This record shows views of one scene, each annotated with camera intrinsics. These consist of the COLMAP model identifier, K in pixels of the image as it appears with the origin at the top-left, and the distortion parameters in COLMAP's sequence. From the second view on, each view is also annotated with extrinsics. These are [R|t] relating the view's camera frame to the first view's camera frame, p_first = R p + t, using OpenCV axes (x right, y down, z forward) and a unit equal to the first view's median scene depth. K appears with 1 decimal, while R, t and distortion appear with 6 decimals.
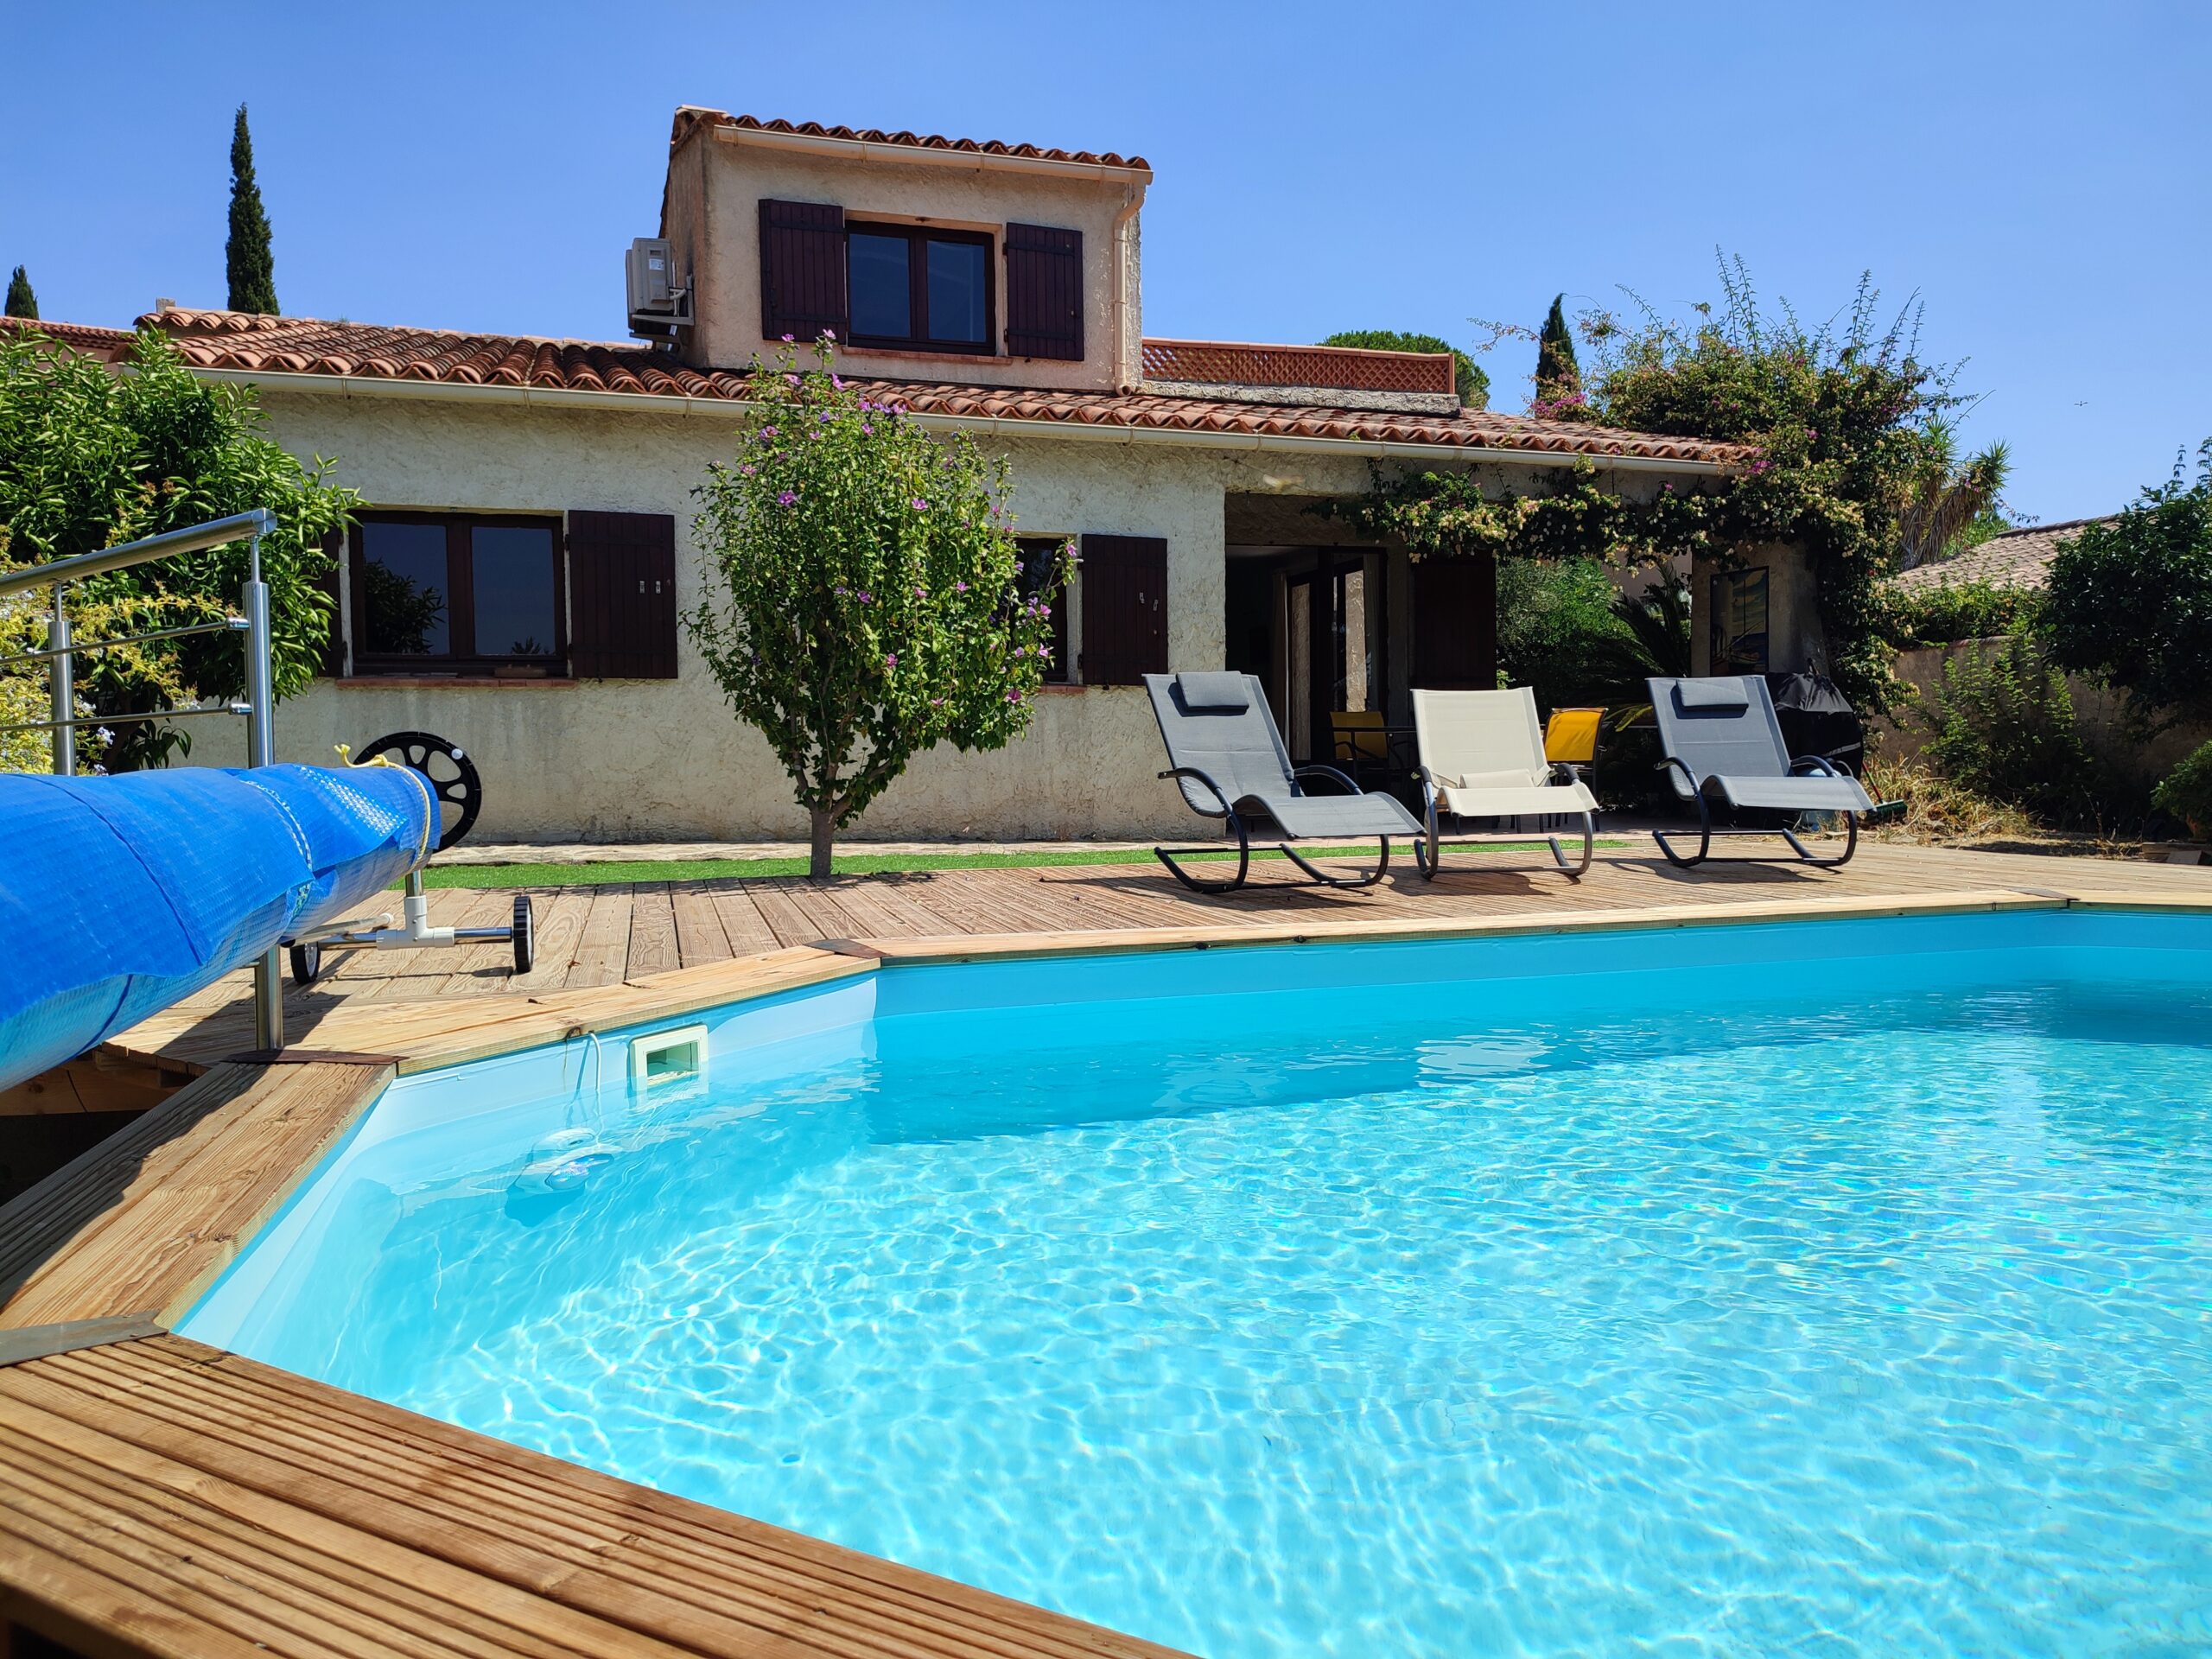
lens RADIAL K [[1580.2, 0, 1113.4], [0, 1580.2, 820.9], [0, 0, 1]] dist [0.019255, -0.009612]
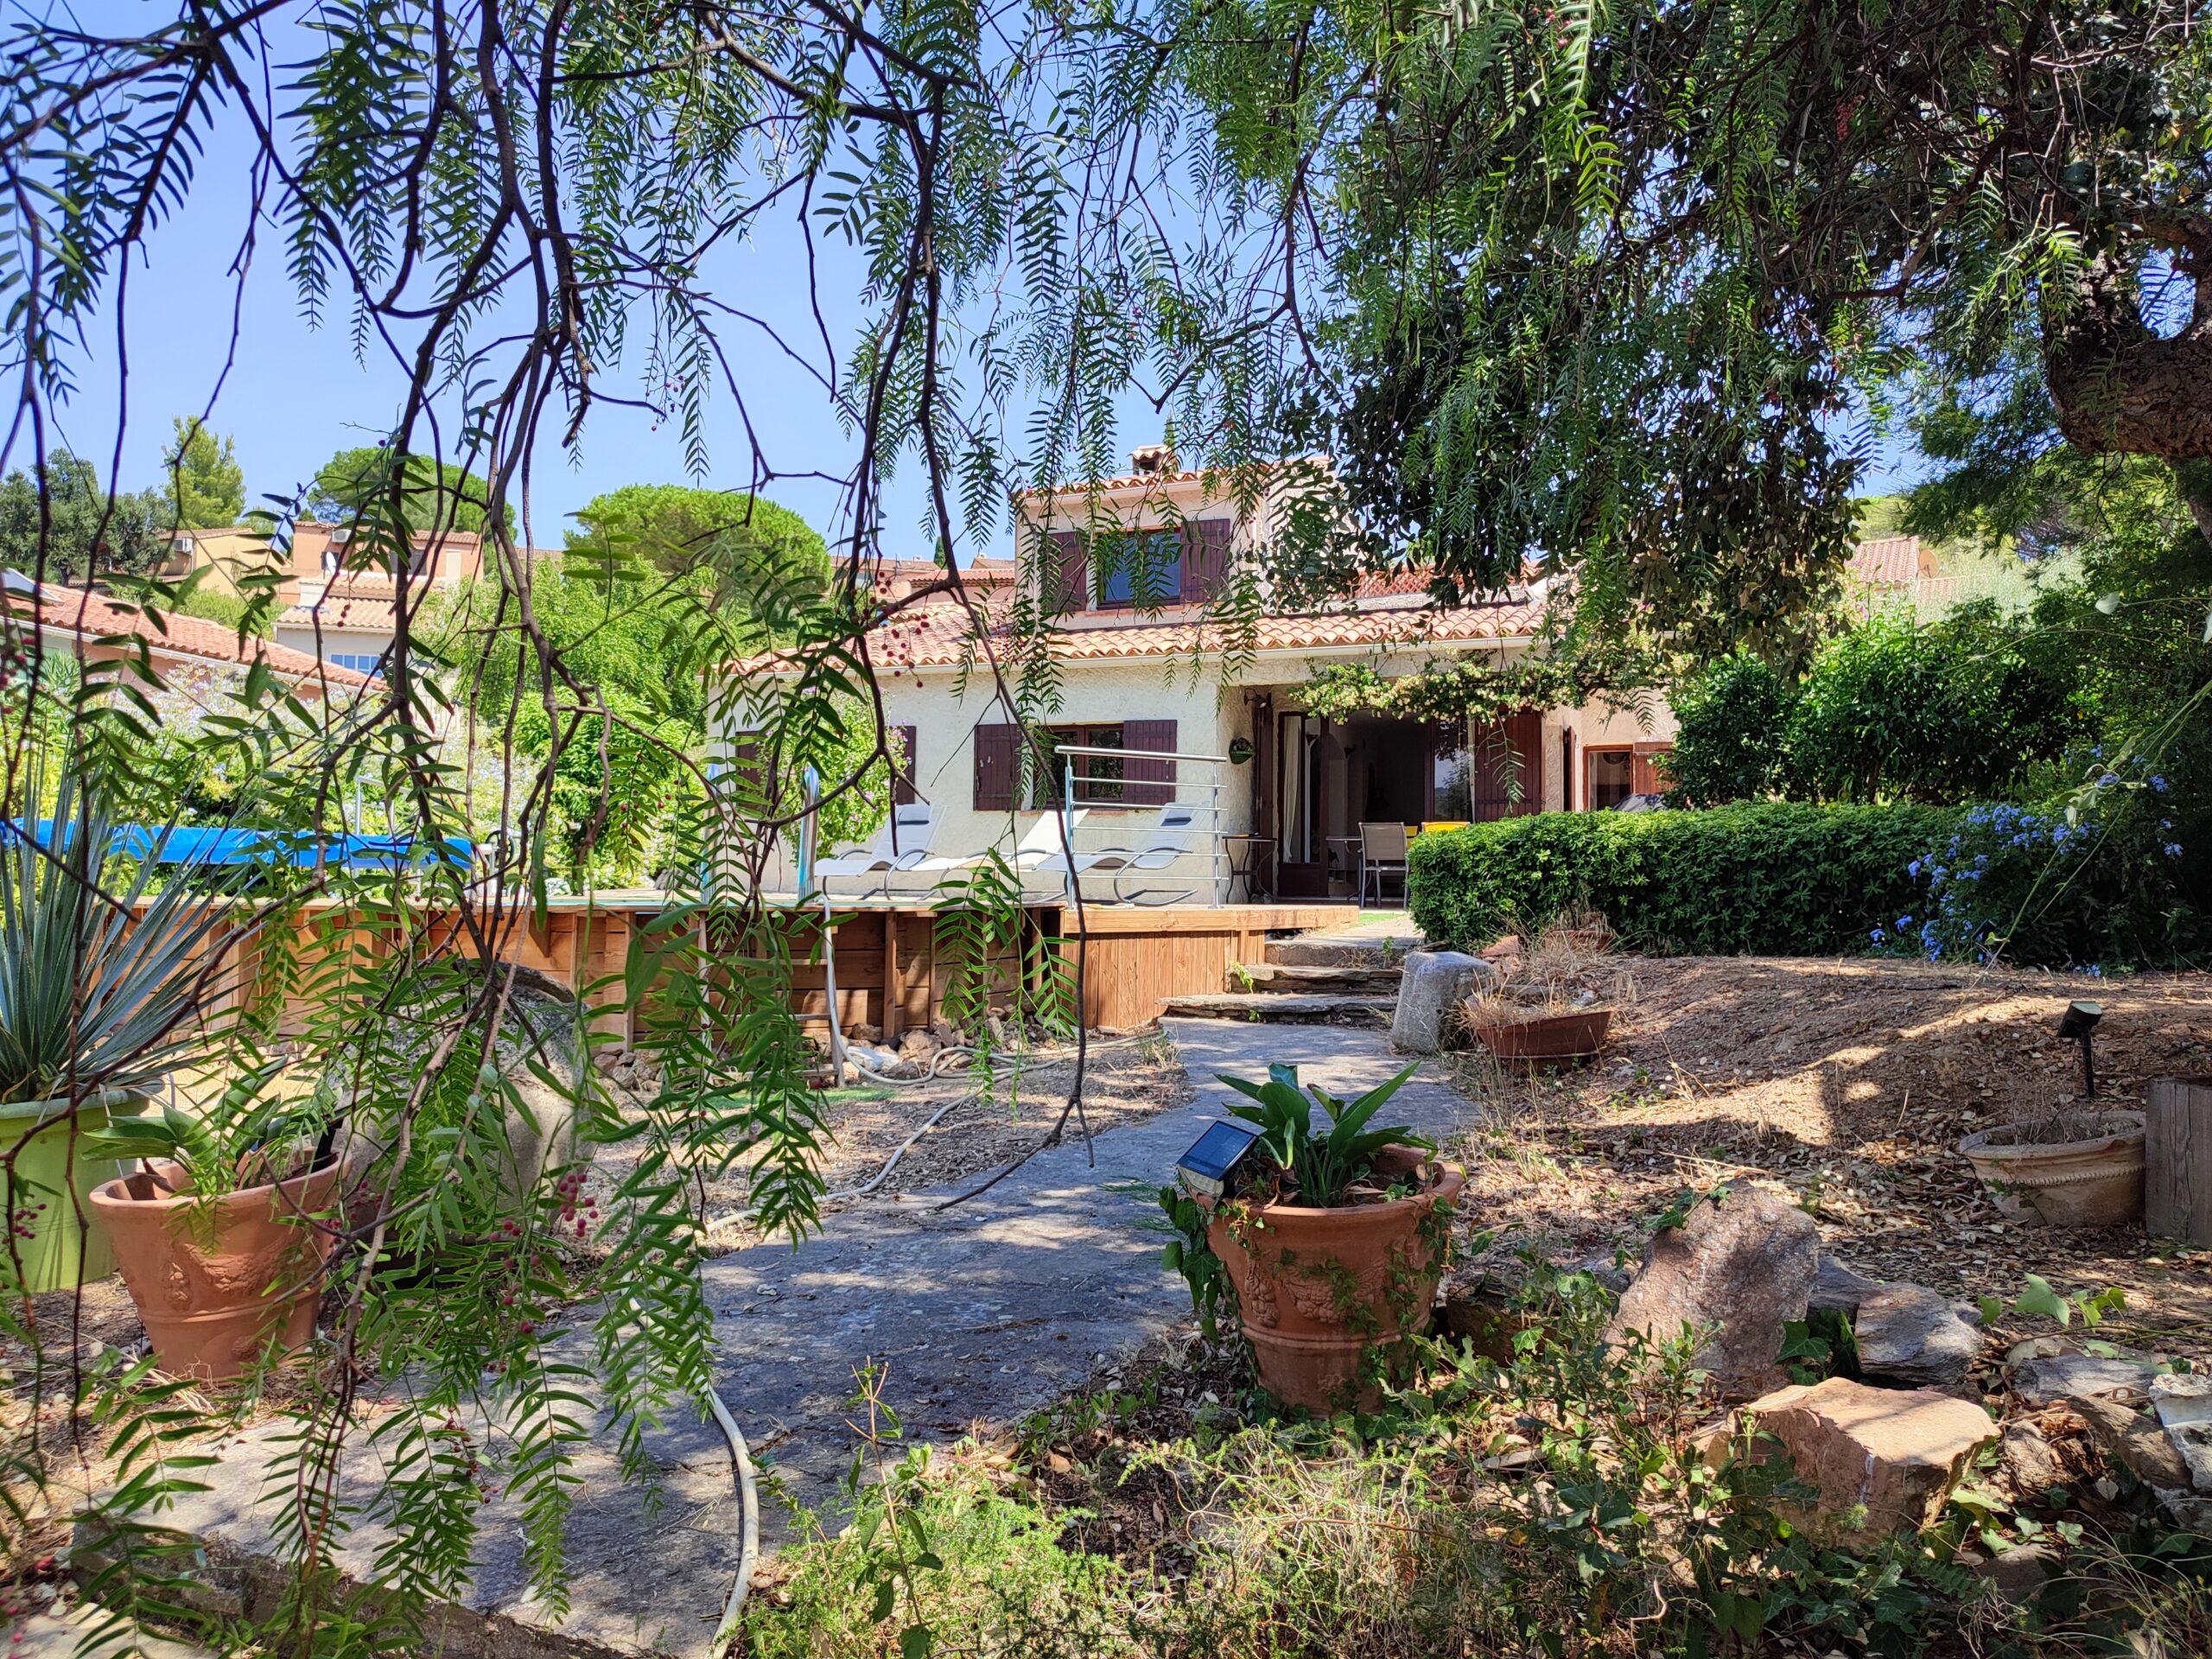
lens RADIAL K [[1580.2, 0, 1113.4], [0, 1580.2, 820.9], [0, 0, 1]] dist [0.019255, -0.009612]
pose [[0.761022, -0.010251, -0.648645, 0.942634], [-0.042440, 0.996946, -0.065549, 0.029918], [0.647336, 0.077413, 0.758263, -0.233564]]
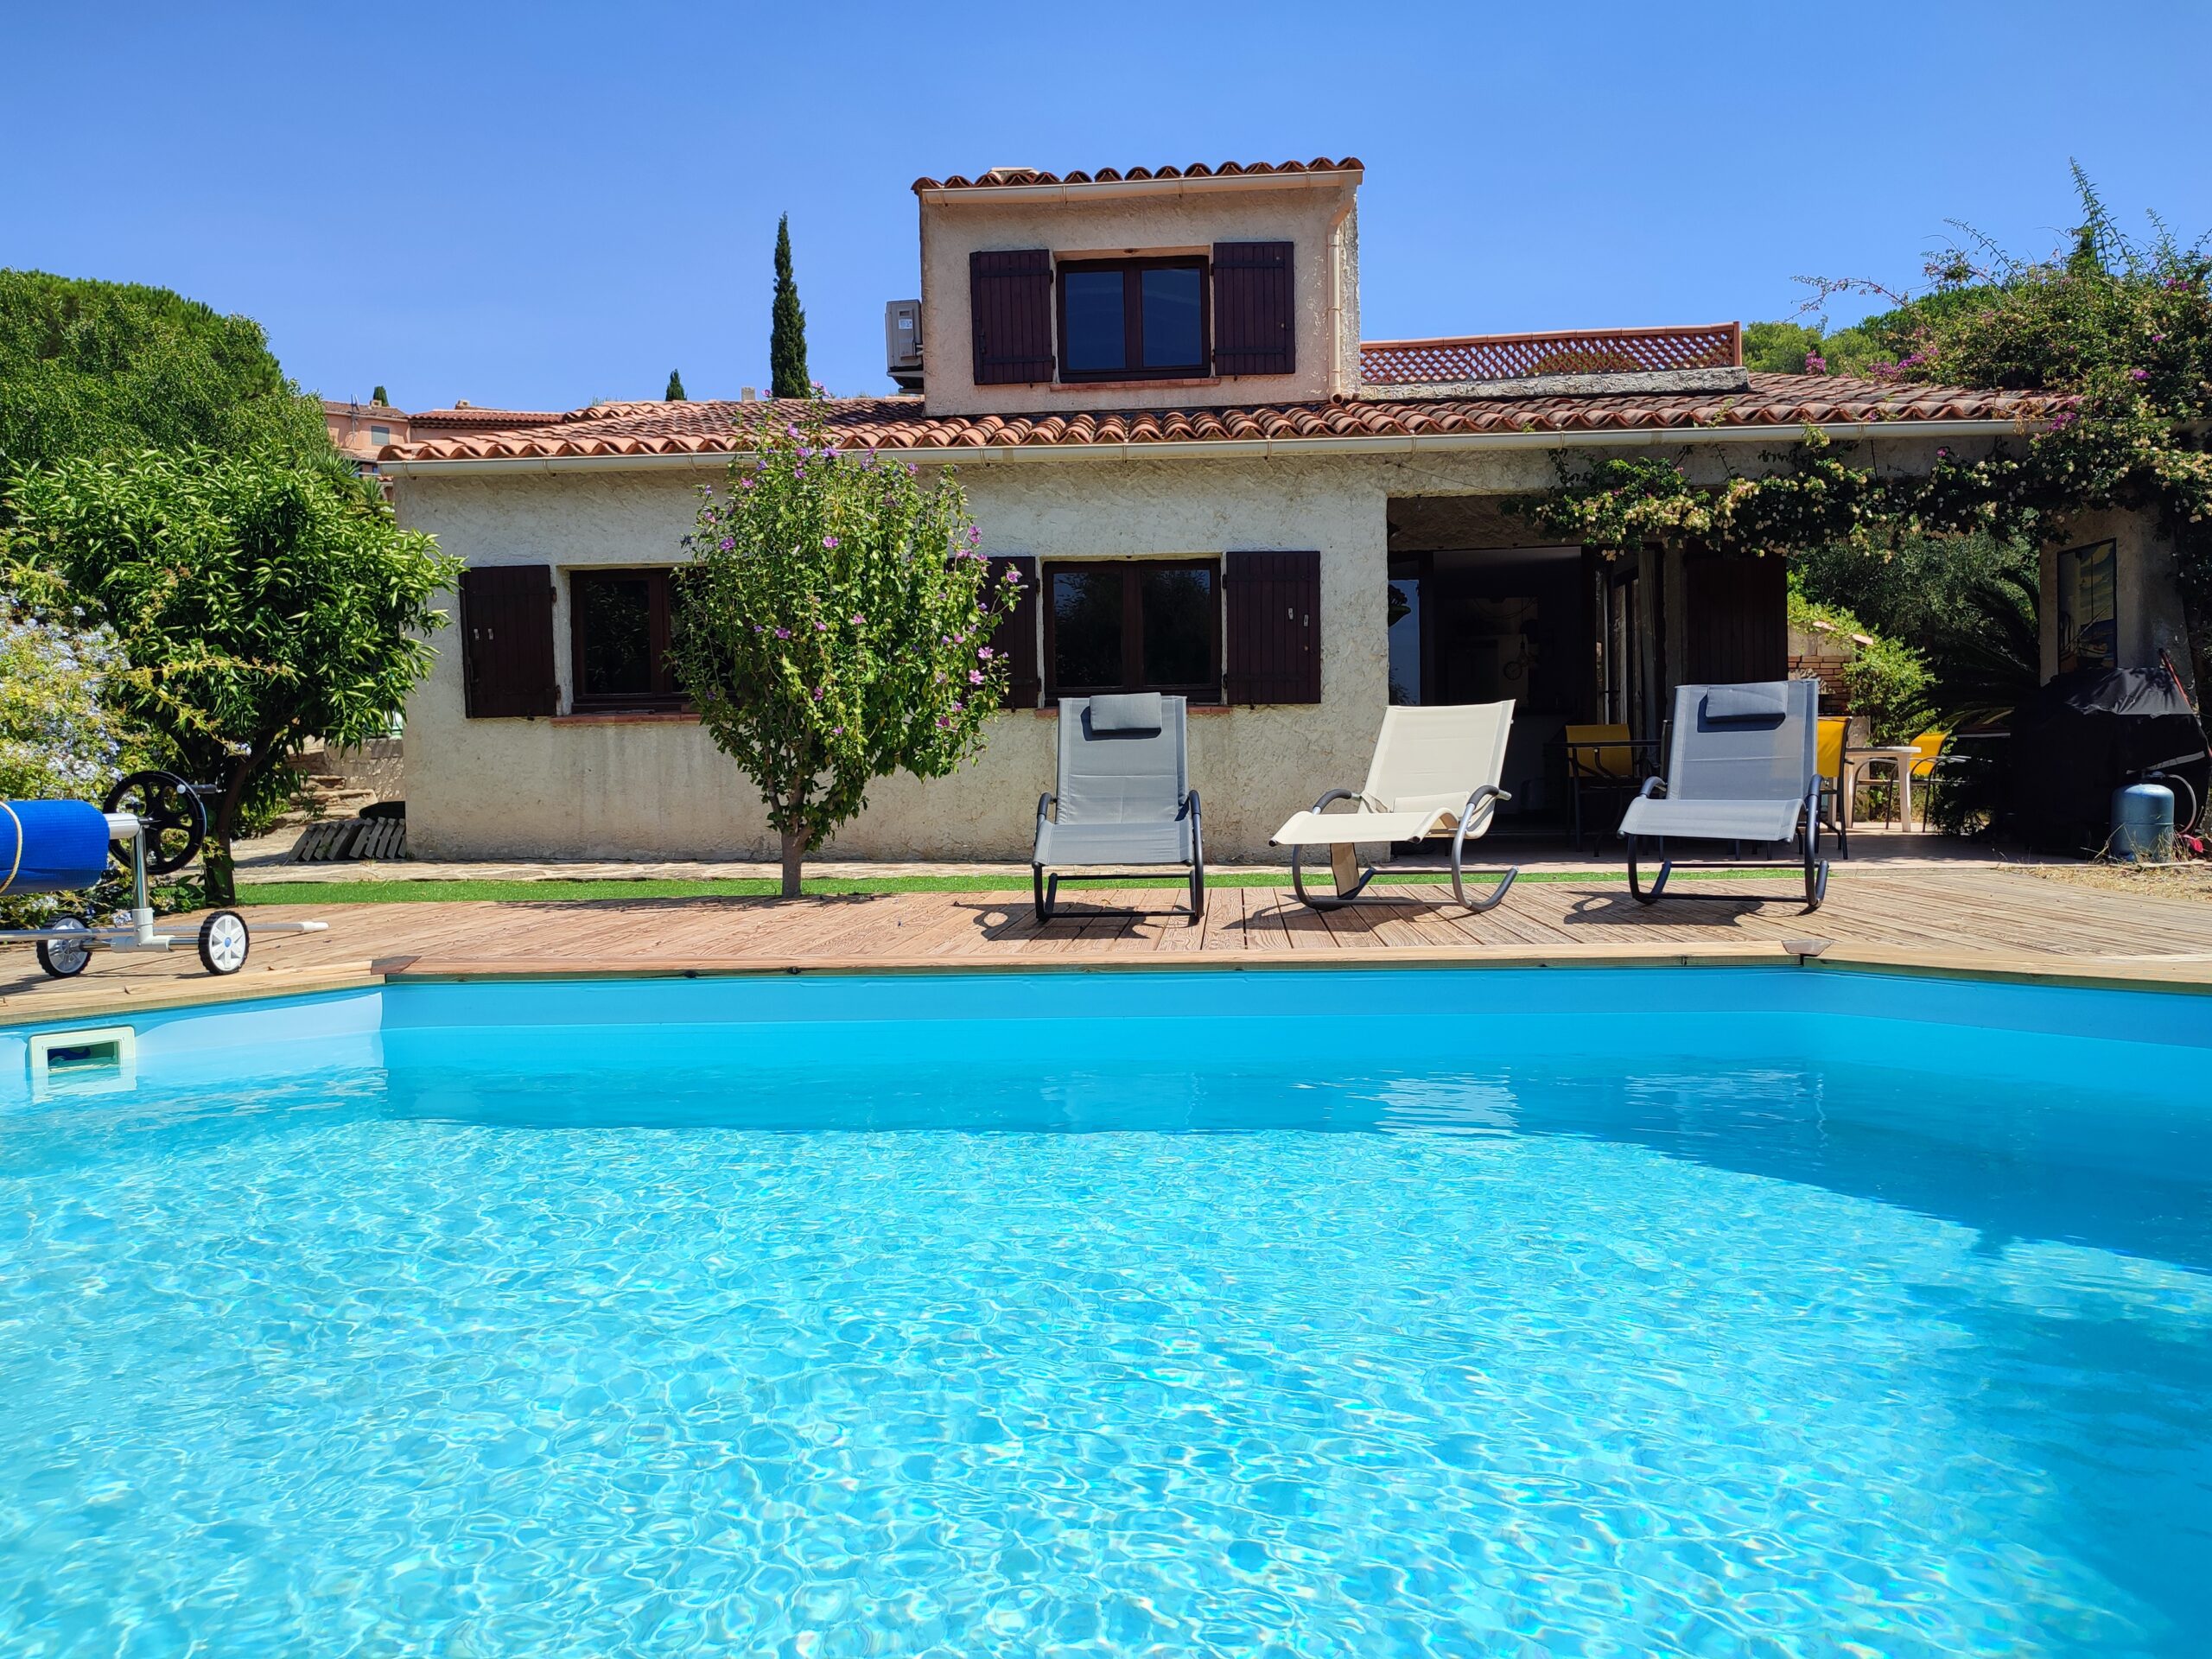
lens RADIAL K [[1580.2, 0, 1113.4], [0, 1580.2, 820.9], [0, 0, 1]] dist [0.019255, -0.009612]
pose [[0.934754, 0.001561, -0.355291, 0.237580], [-0.005262, 0.999942, -0.009449, -0.003939], [0.355256, 0.010701, 0.934708, 0.050231]]
